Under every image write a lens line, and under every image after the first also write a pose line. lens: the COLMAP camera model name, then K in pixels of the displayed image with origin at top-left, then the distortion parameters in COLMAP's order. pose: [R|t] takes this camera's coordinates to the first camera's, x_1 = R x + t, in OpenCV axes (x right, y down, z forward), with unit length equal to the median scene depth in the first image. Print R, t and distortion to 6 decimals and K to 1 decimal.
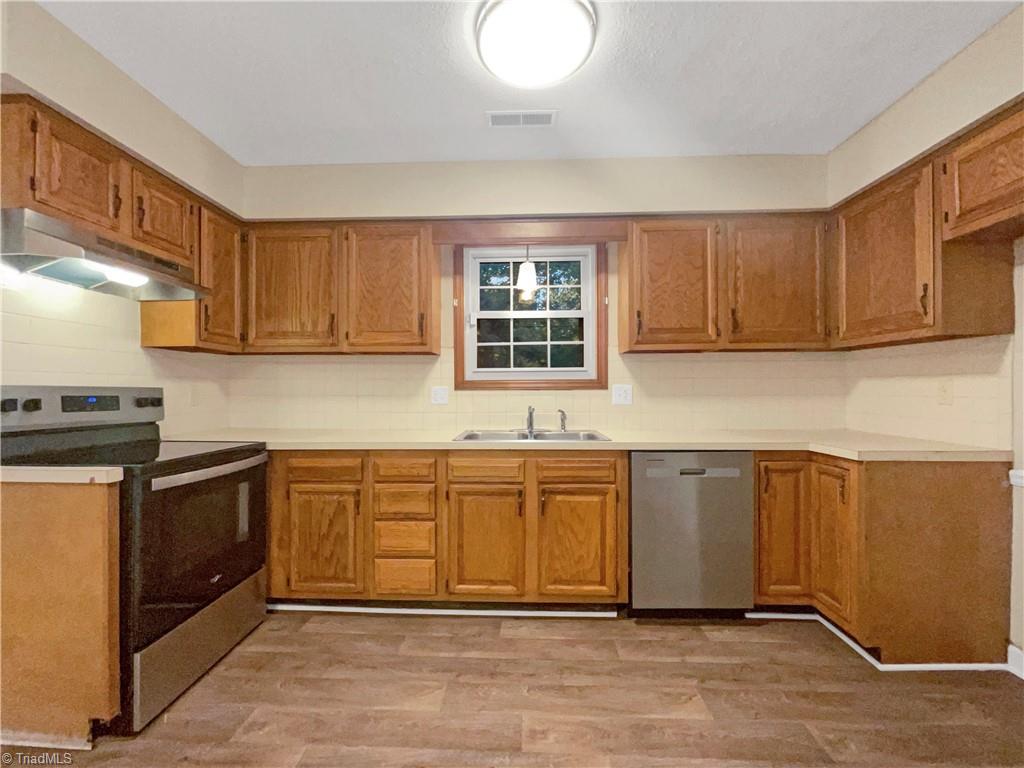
lens RADIAL K [[439.4, 0, 509.2], [0, 439.4, 388.1], [0, 0, 1]] dist [-0.007070, 0.003723]
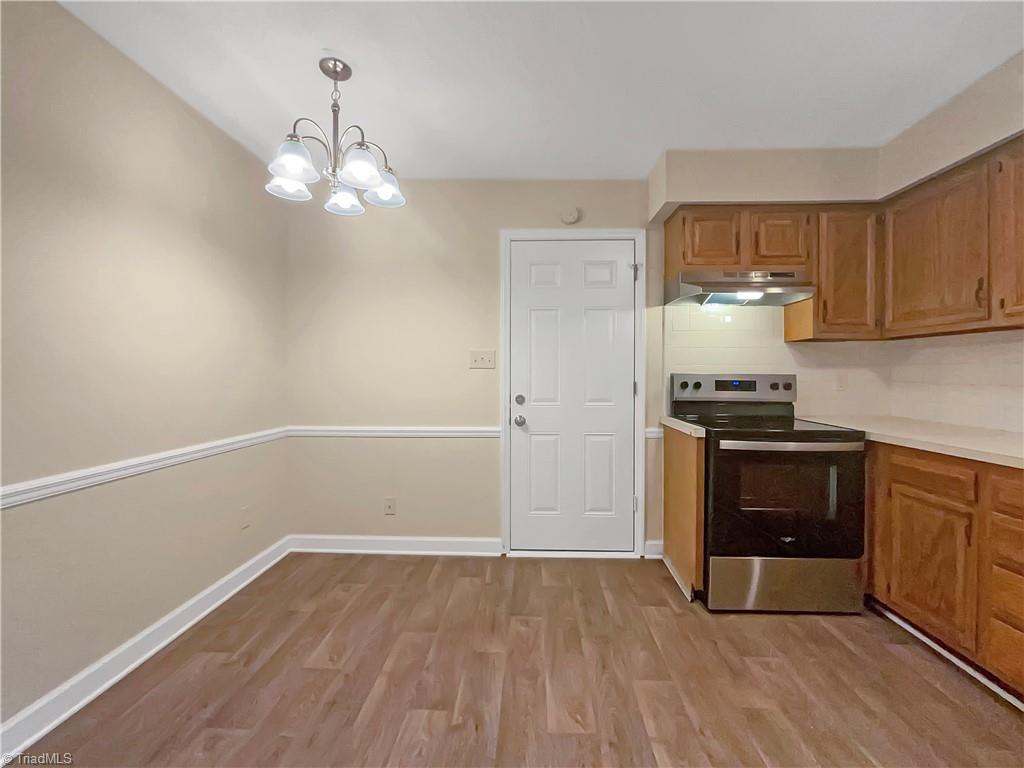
lens RADIAL K [[439.4, 0, 519.3], [0, 439.4, 367.7], [0, 0, 1]] dist [-0.007070, 0.003723]
pose [[-0.001756, -0.009232, -0.999956, 0.407466], [0.002131, 0.999955, -0.009235, -0.010042], [0.999996, -0.002148, -0.001737, 0.235346]]
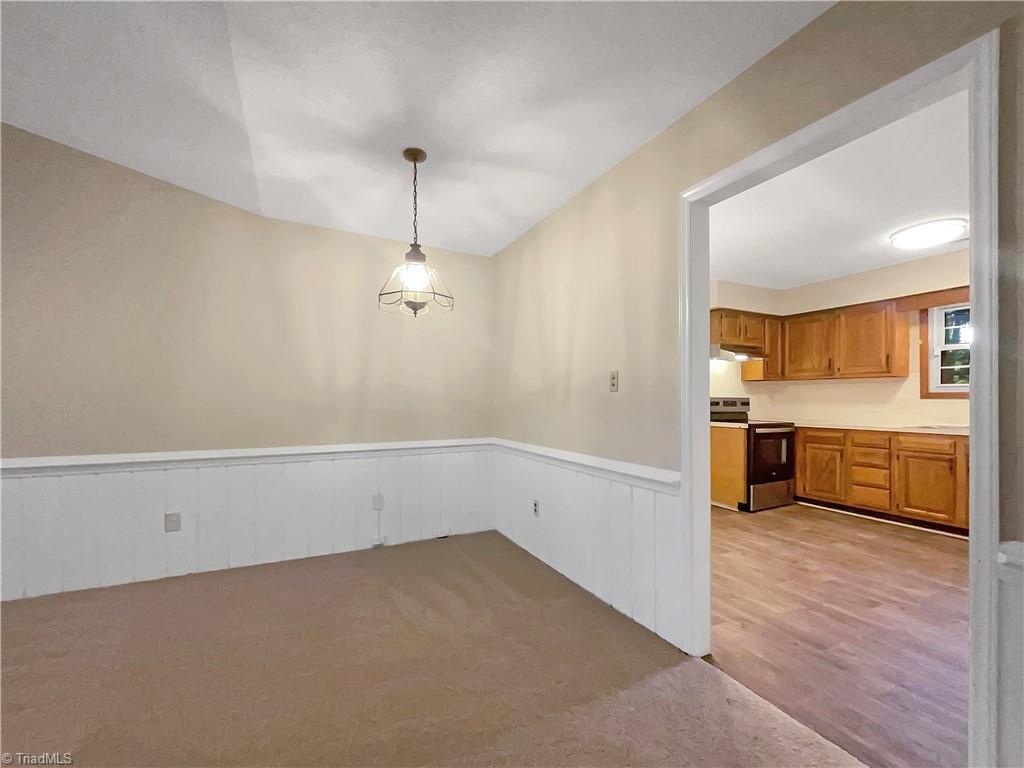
lens RADIAL K [[439.4, 0, 520.8], [0, 439.4, 402.5], [0, 0, 1]] dist [-0.007070, 0.003723]
pose [[0.501253, 0.009360, -0.865250, 0.642868], [0.004703, 0.999897, 0.013541, -0.012797], [0.865288, -0.010857, 0.501158, -1.255177]]
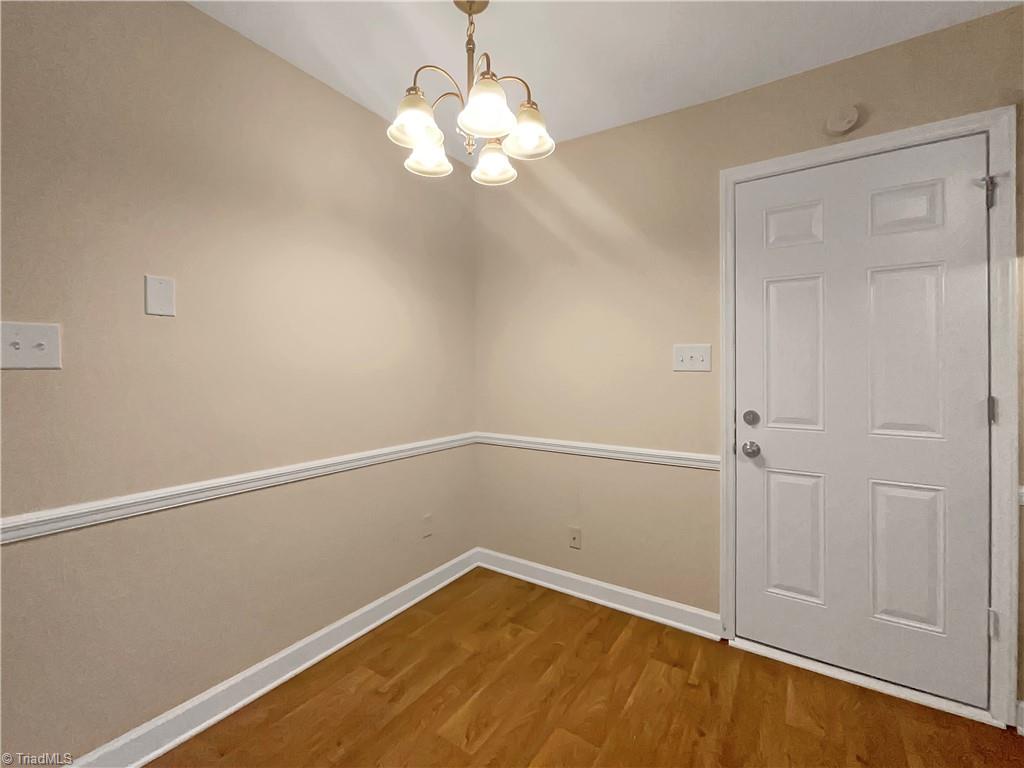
lens RADIAL K [[439.4, 0, 521.6], [0, 439.4, 370.5], [0, 0, 1]] dist [-0.007070, 0.003723]
pose [[-0.516583, 0.000480, -0.856237, 0.105553], [0.001372, 0.999999, -0.000267, -0.022303], [0.856236, -0.001313, -0.516583, 0.292208]]
